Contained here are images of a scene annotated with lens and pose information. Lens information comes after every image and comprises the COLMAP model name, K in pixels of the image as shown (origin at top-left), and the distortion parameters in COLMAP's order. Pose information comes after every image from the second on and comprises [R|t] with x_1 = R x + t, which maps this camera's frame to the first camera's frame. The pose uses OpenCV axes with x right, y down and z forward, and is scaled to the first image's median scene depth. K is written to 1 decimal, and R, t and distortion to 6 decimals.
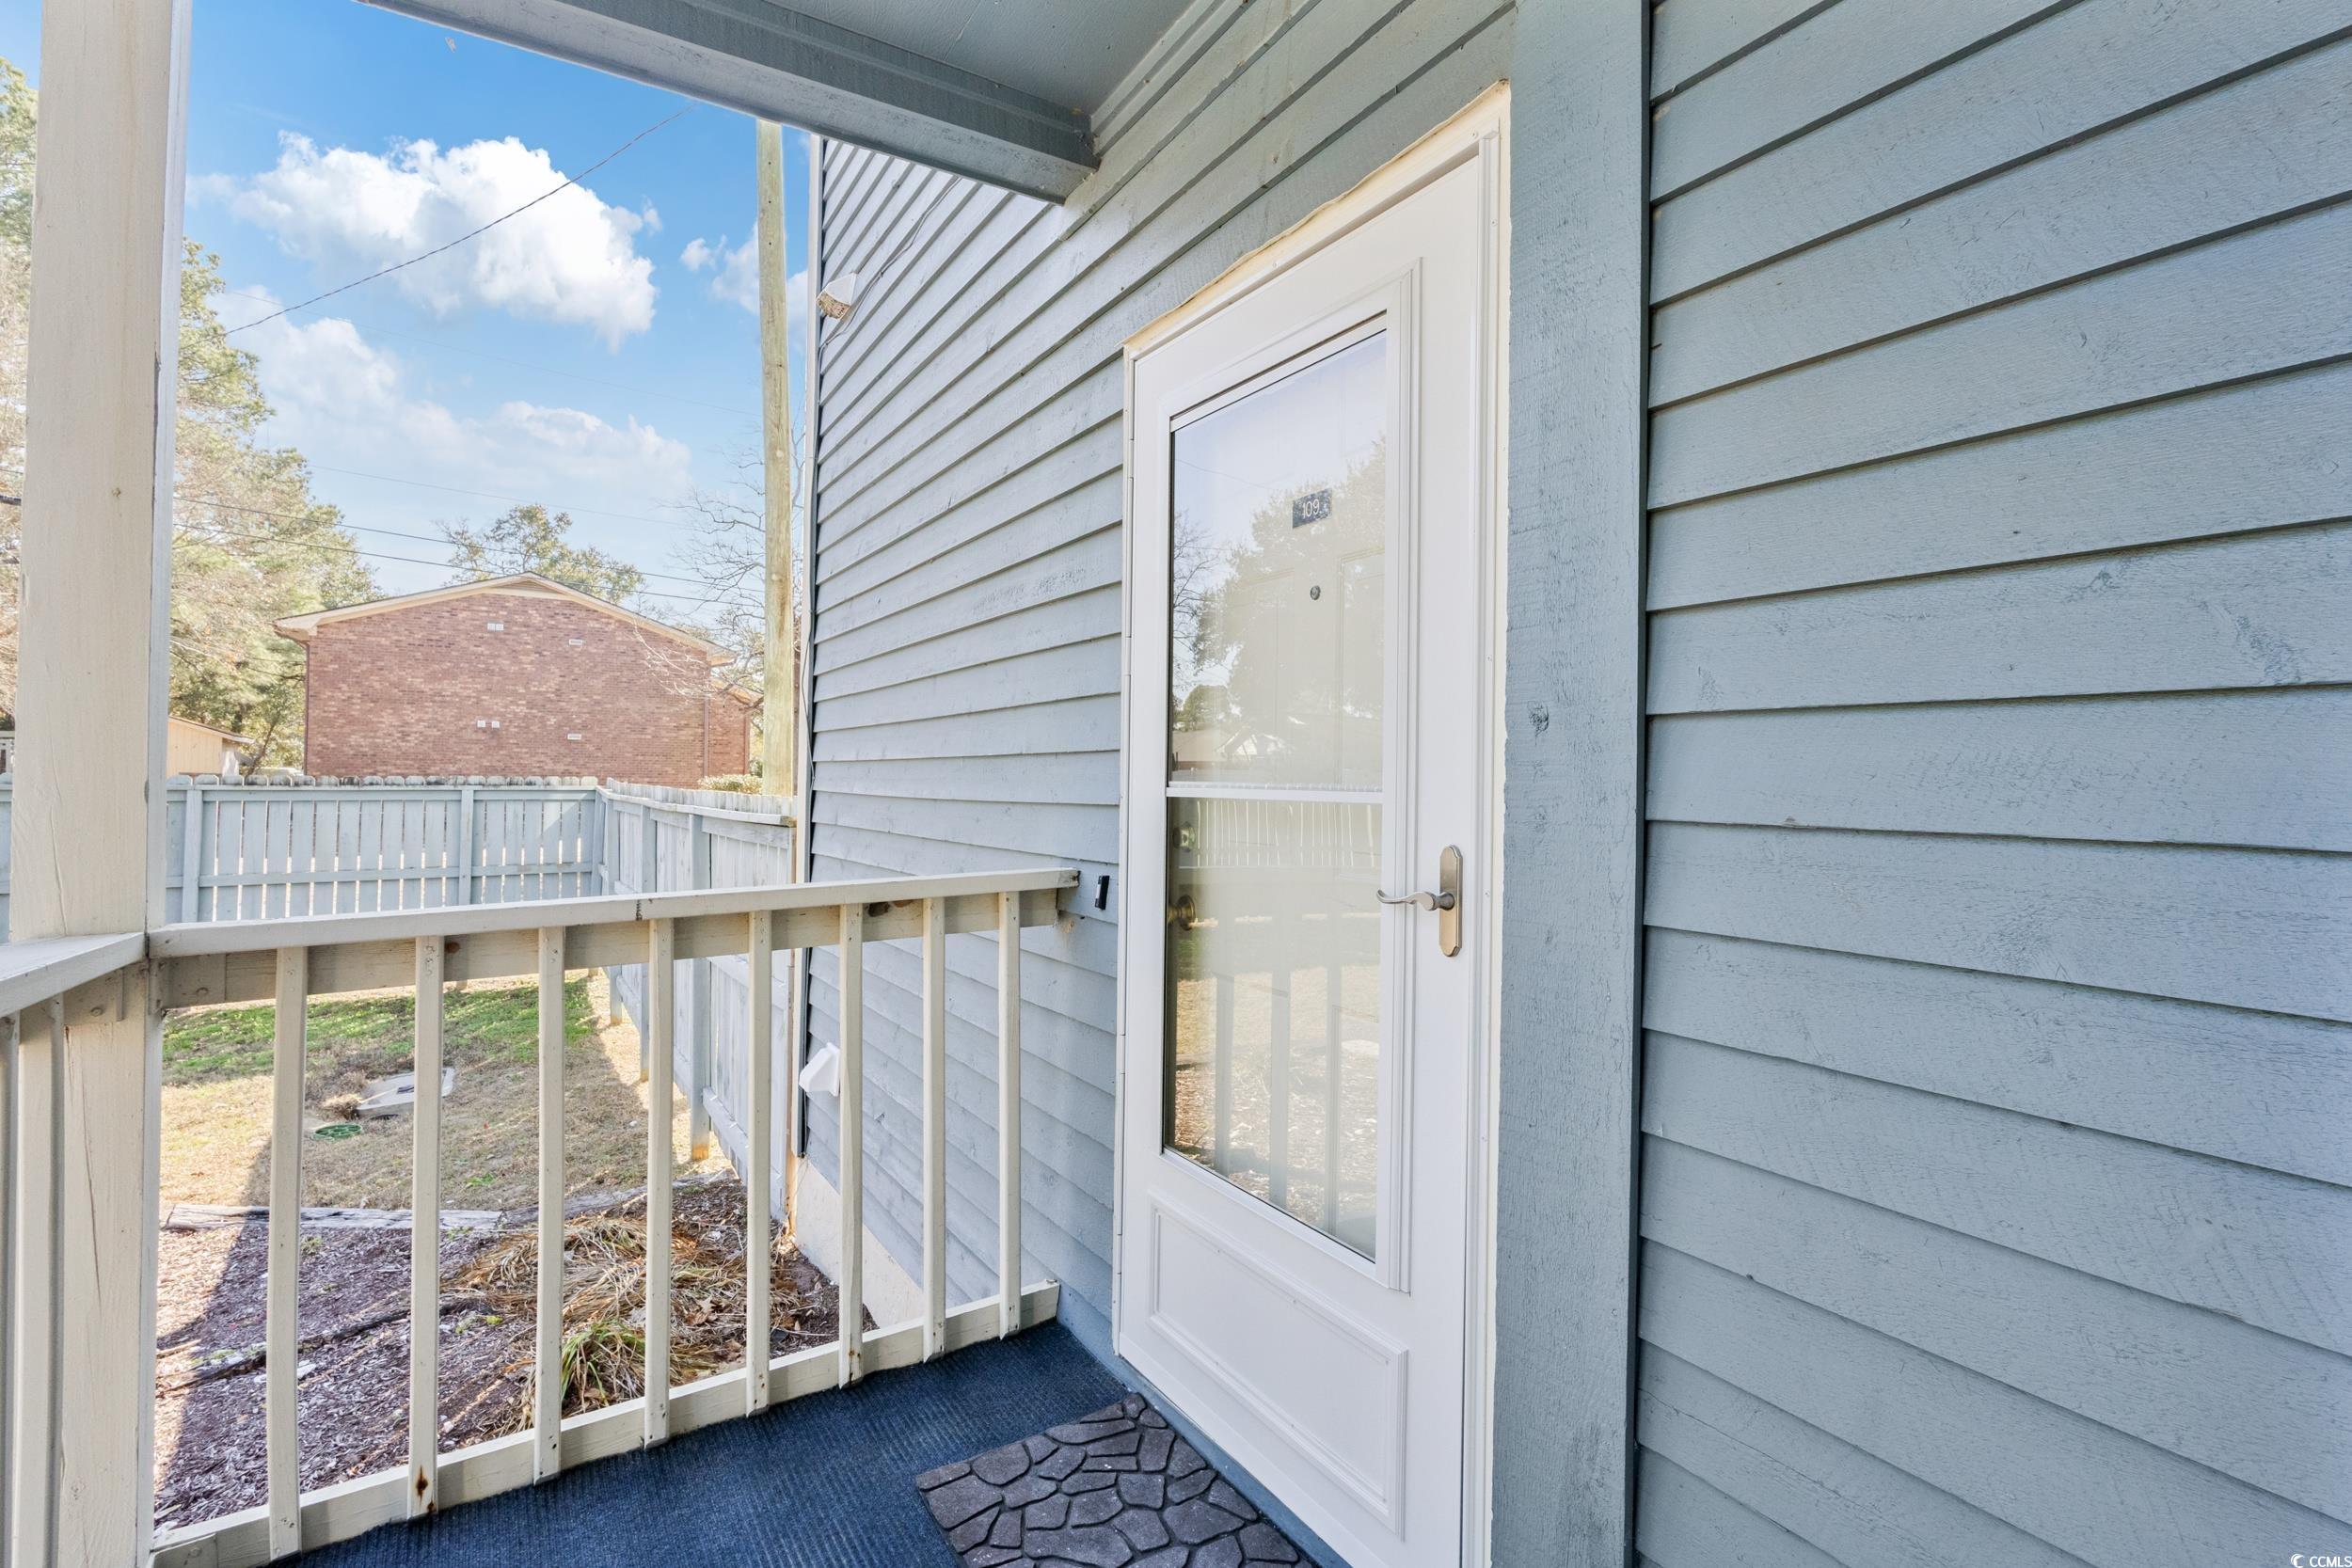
lens RADIAL K [[1095.4, 0, 1152.5], [0, 1095.4, 779.3], [0, 0, 1]] dist [-0.000375, 0.000325]
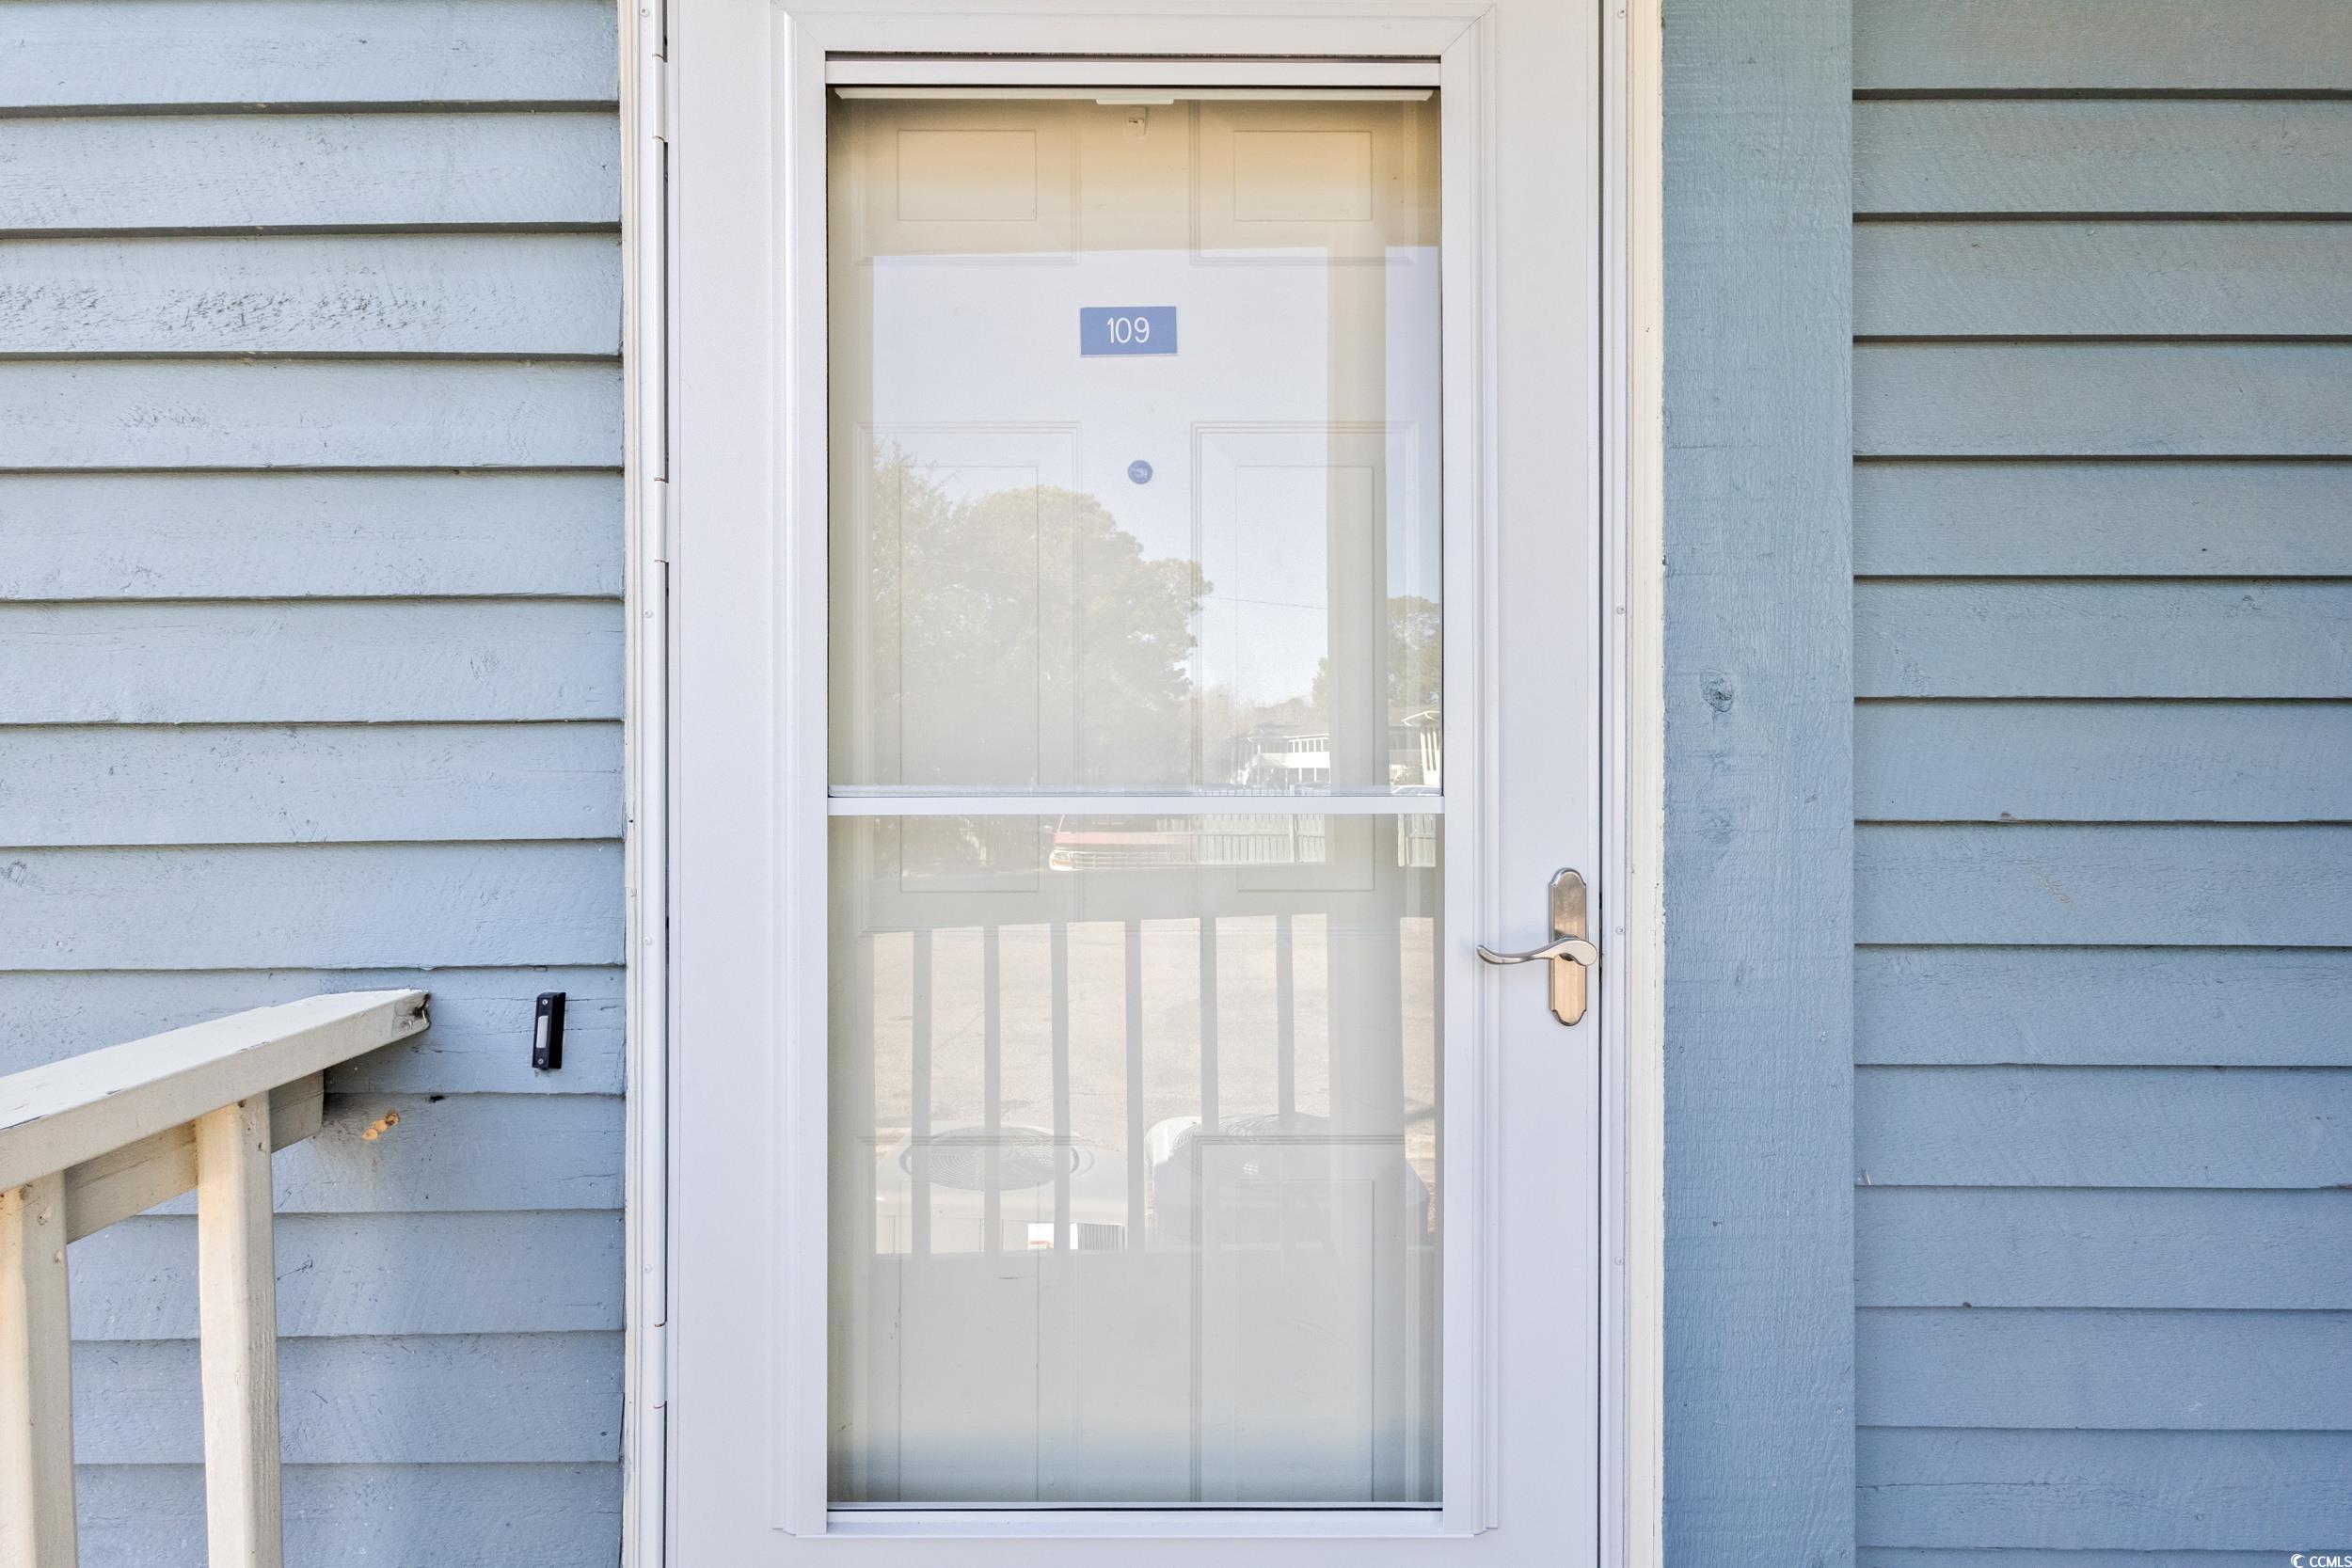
lens RADIAL K [[1095.4, 0, 1152.5], [0, 1095.4, 779.3], [0, 0, 1]] dist [-0.000375, 0.000325]
pose [[0.522355, -0.018646, 0.852524, -0.460171], [0.007703, 0.999823, 0.017149, -0.011773], [-0.852693, -0.002391, 0.522406, 0.840515]]
